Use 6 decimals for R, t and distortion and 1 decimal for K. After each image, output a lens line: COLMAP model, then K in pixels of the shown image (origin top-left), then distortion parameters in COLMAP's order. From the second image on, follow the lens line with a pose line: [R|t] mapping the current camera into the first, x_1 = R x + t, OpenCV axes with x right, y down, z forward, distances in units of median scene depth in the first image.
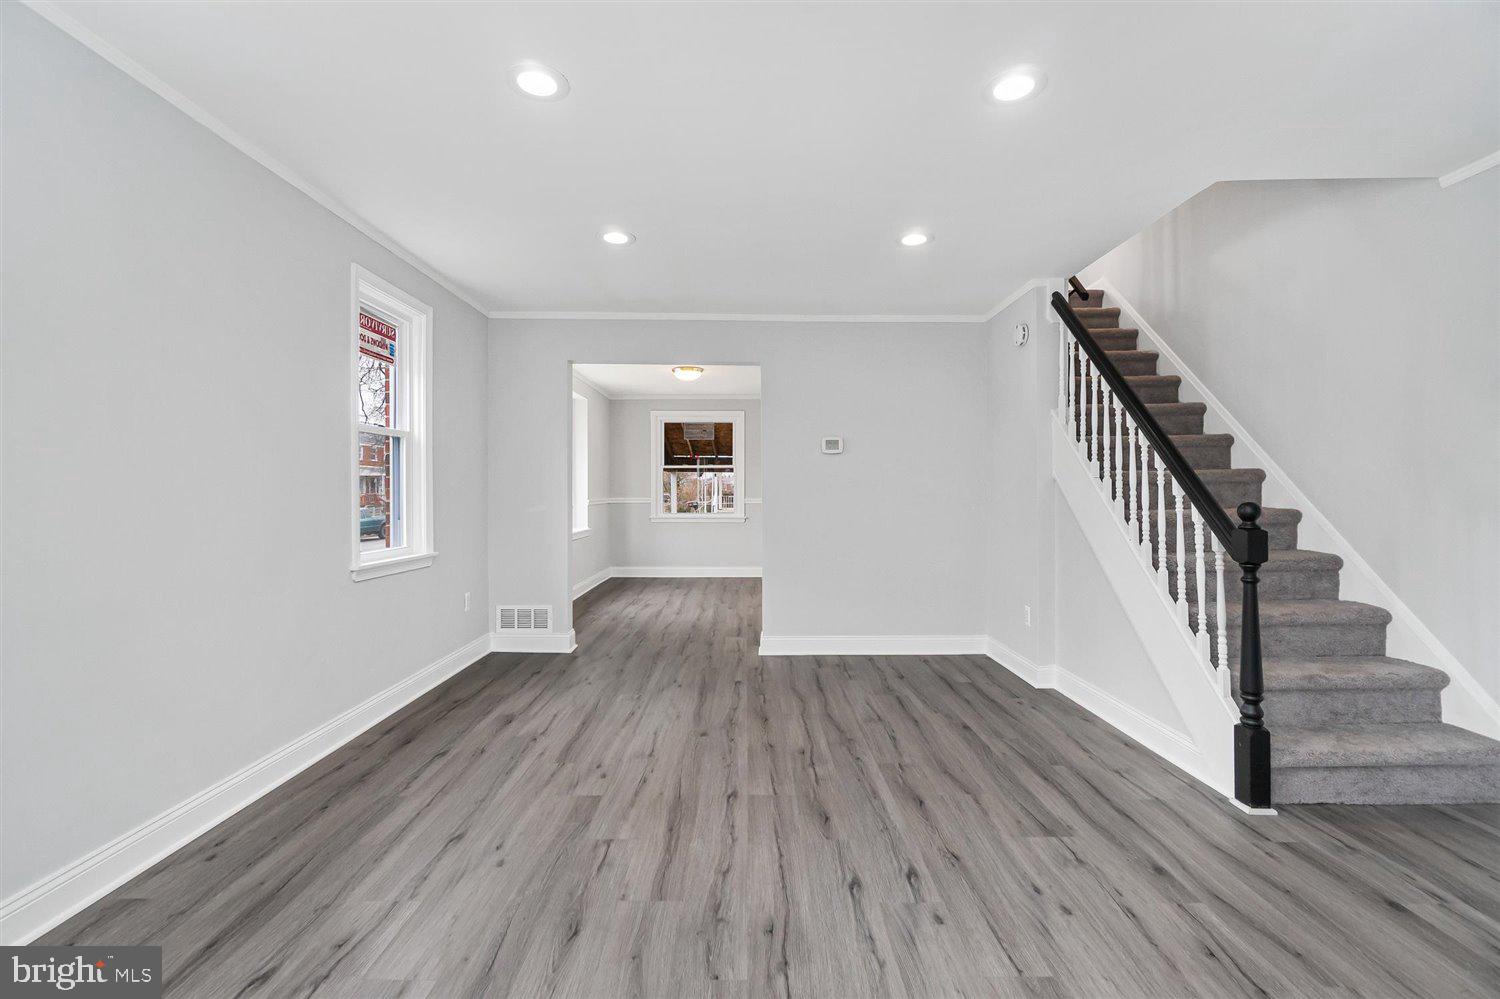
lens RADIAL K [[650.1, 0, 750.9], [0, 650.1, 491.7], [0, 0, 1]] dist [-0.002460, 0.000968]
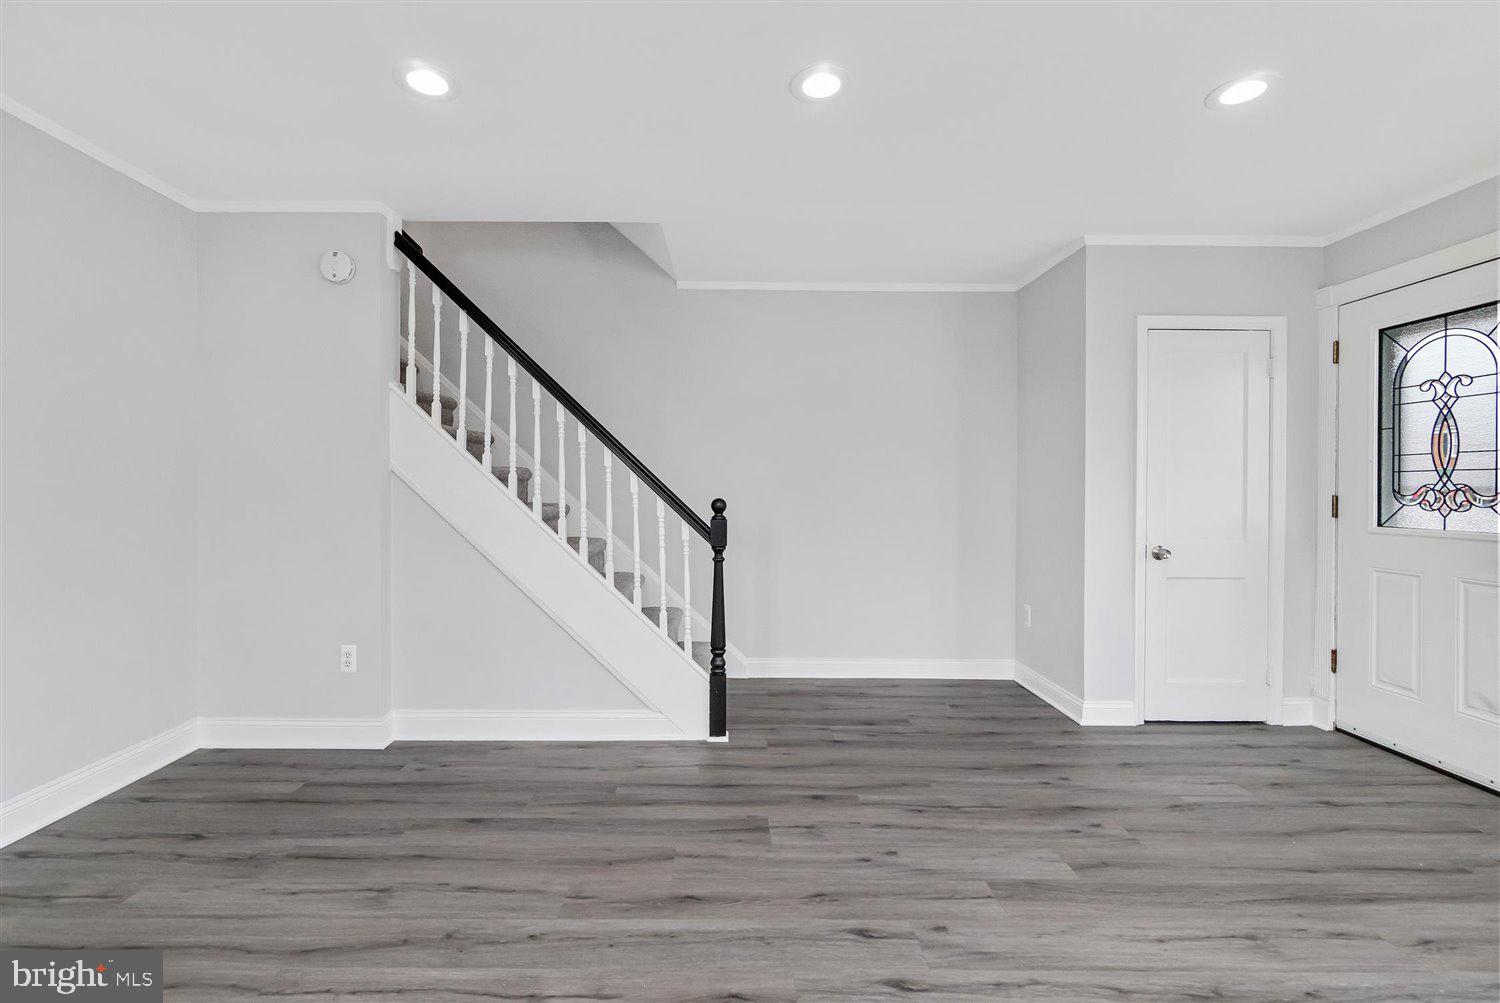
lens RADIAL K [[660.5, 0, 725.7], [0, 660.5, 489.9], [0, 0, 1]] dist [-0.003001, 0.000532]
pose [[0.001481, -0.001942, 0.999997, -0.456515], [-0.008214, 0.999964, 0.001955, -0.002547], [-0.999965, -0.008217, 0.001465, 0.857304]]
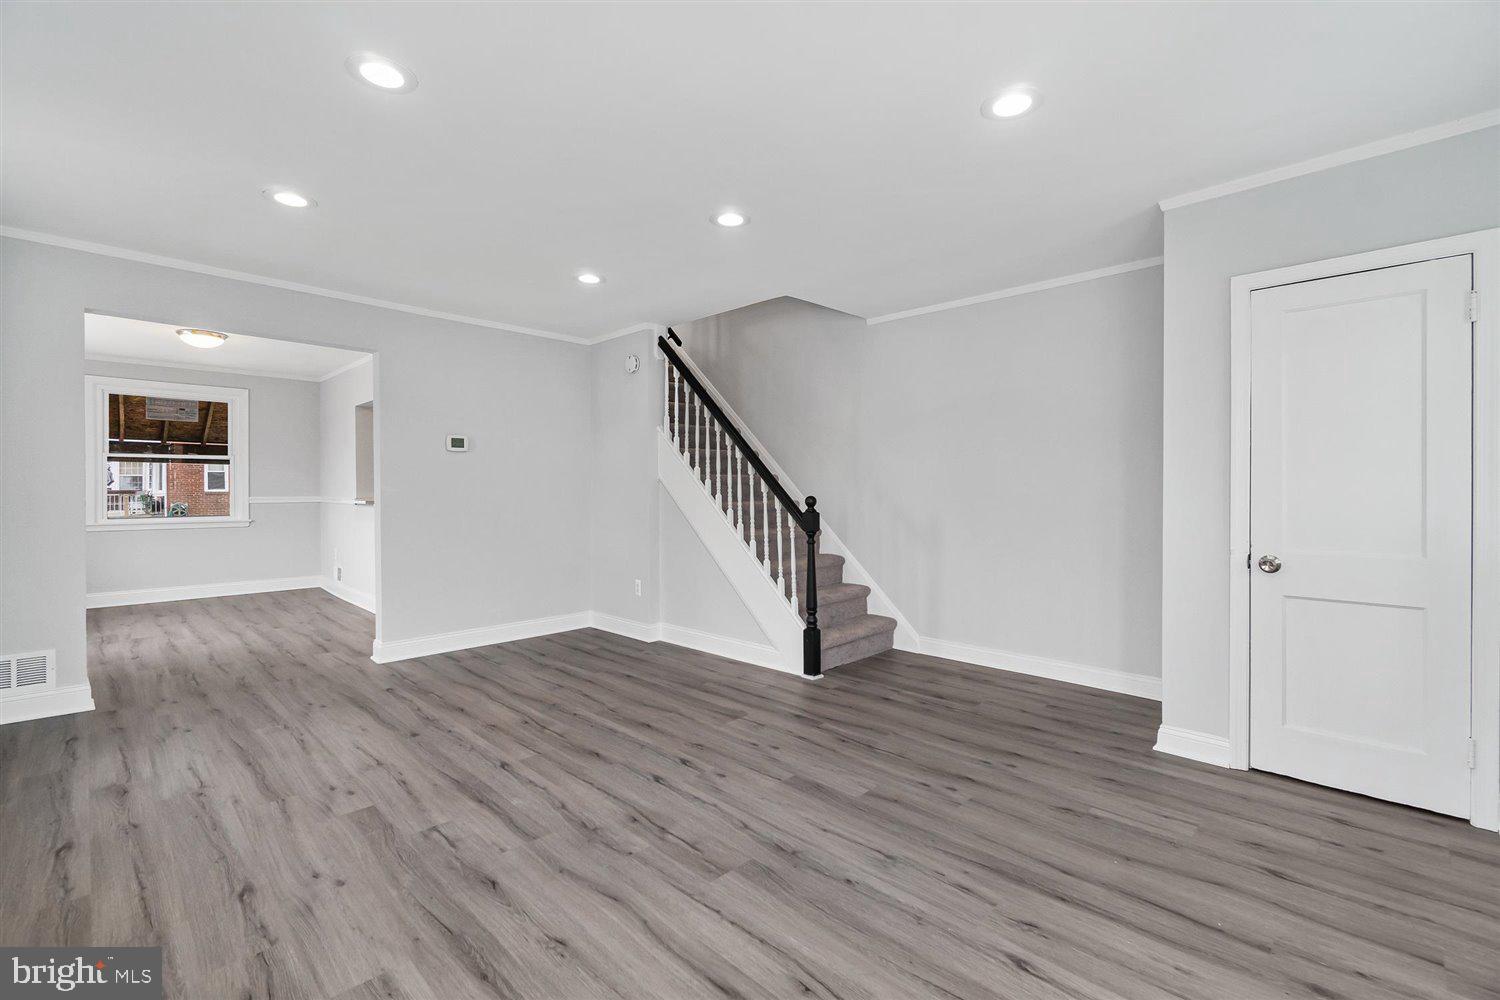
lens RADIAL K [[652.9, 0, 749.6], [0, 652.9, 488.2], [0, 0, 1]] dist [-0.002342, 0.000801]
pose [[0.704954, 0.000696, 0.709252, -0.473959], [-0.000592, 1.000000, -0.000393, -0.002371], [-0.709253, -0.000143, 0.704954, -0.069568]]
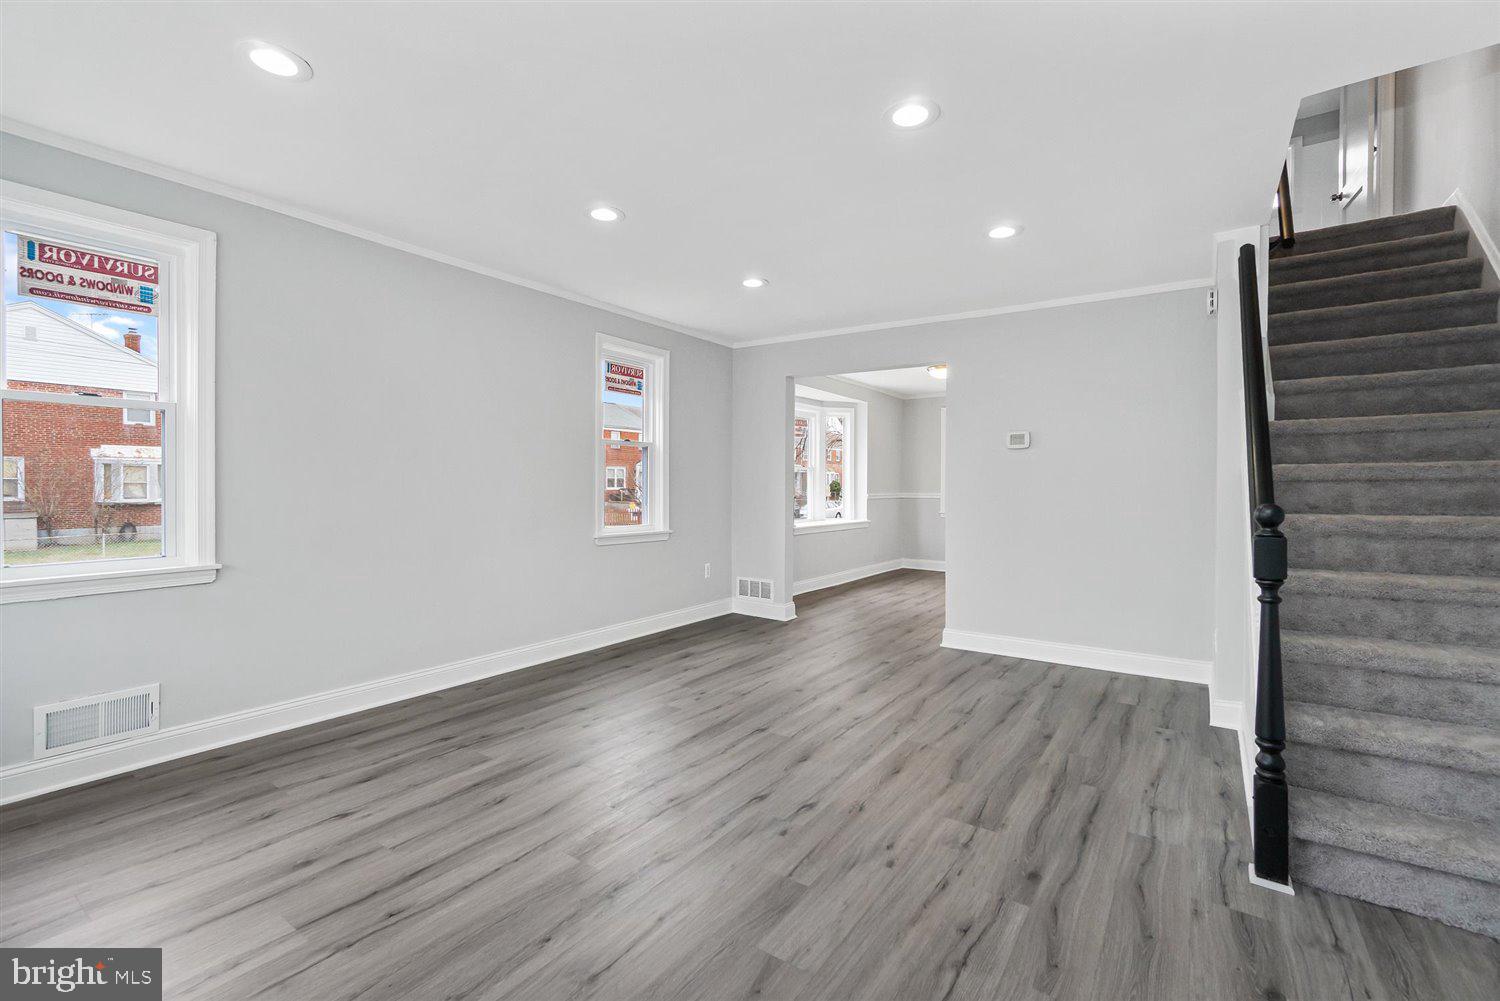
lens RADIAL K [[652.9, 0, 749.6], [0, 652.9, 488.7], [0, 0, 1]] dist [-0.002342, 0.000801]
pose [[0.818913, 0.008122, -0.573860, 0.611067], [-0.006062, 0.999966, 0.005502, -0.003697], [0.573885, -0.001027, 0.818935, -0.037368]]
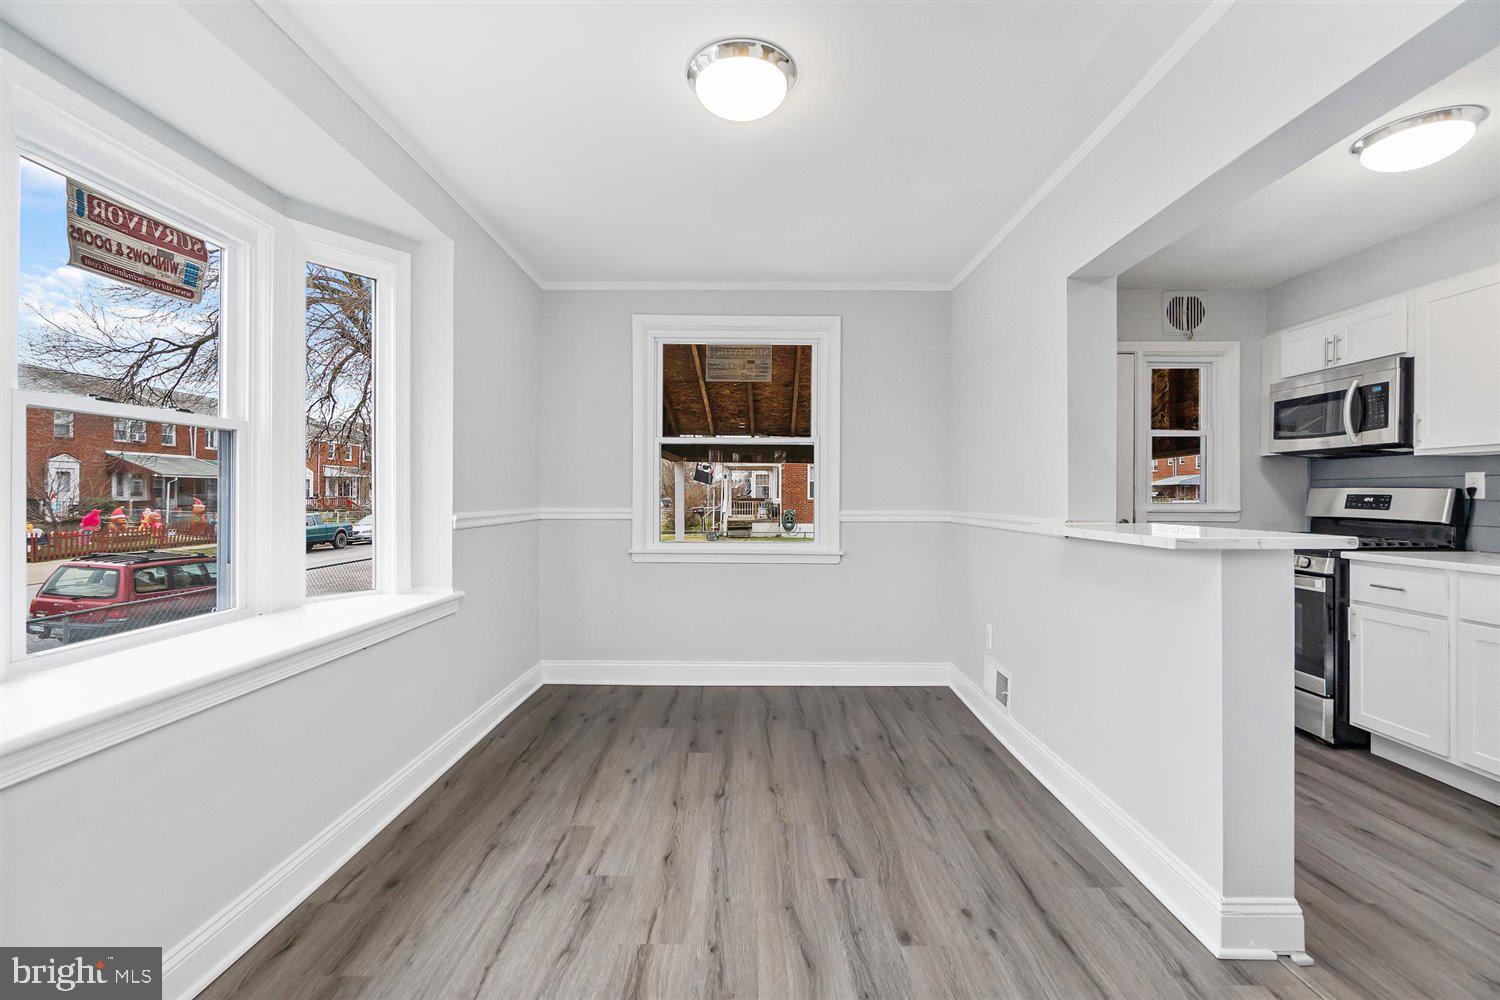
lens RADIAL K [[650.1, 0, 750.9], [0, 650.1, 492.2], [0, 0, 1]] dist [-0.002460, 0.000968]
pose [[0.999979, 0.005425, -0.003638, -0.225774], [-0.005449, 0.999964, -0.006577, 0.001859], [0.003602, 0.006597, 0.999972, 1.786804]]
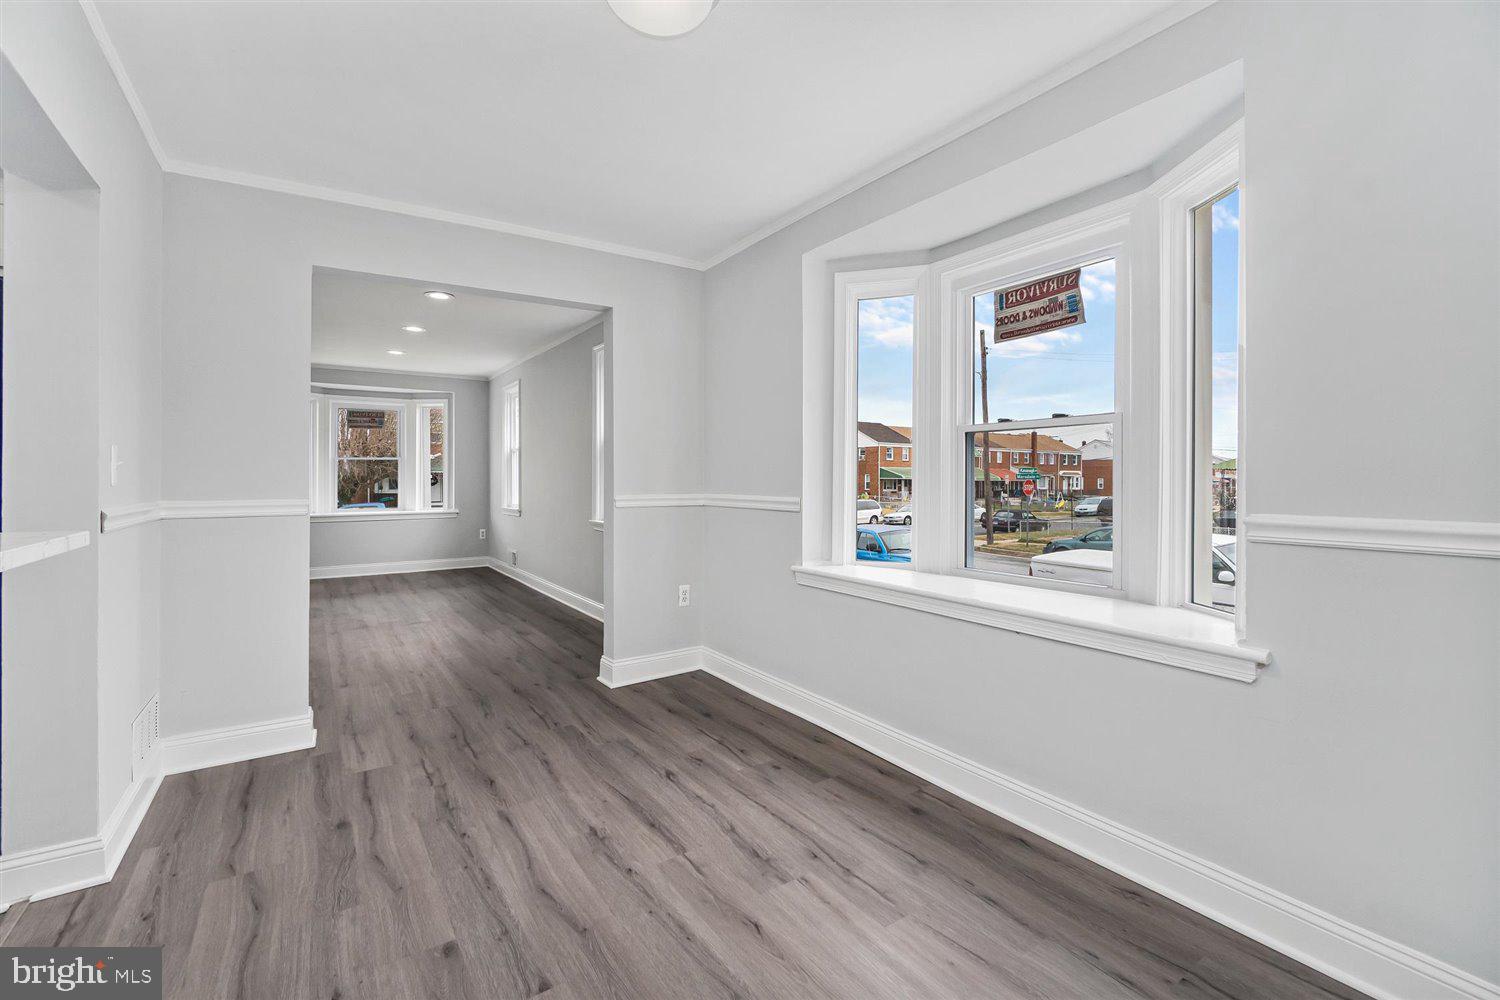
lens RADIAL K [[652.9, 0, 749.6], [0, 652.9, 488.2], [0, 0, 1]] dist [-0.002342, 0.000801]
pose [[-0.829501, 0.006812, -0.558464, 0.030948], [-0.002328, 0.999875, 0.015654, -0.001591], [0.558501, 0.014285, -0.829381, 3.086886]]
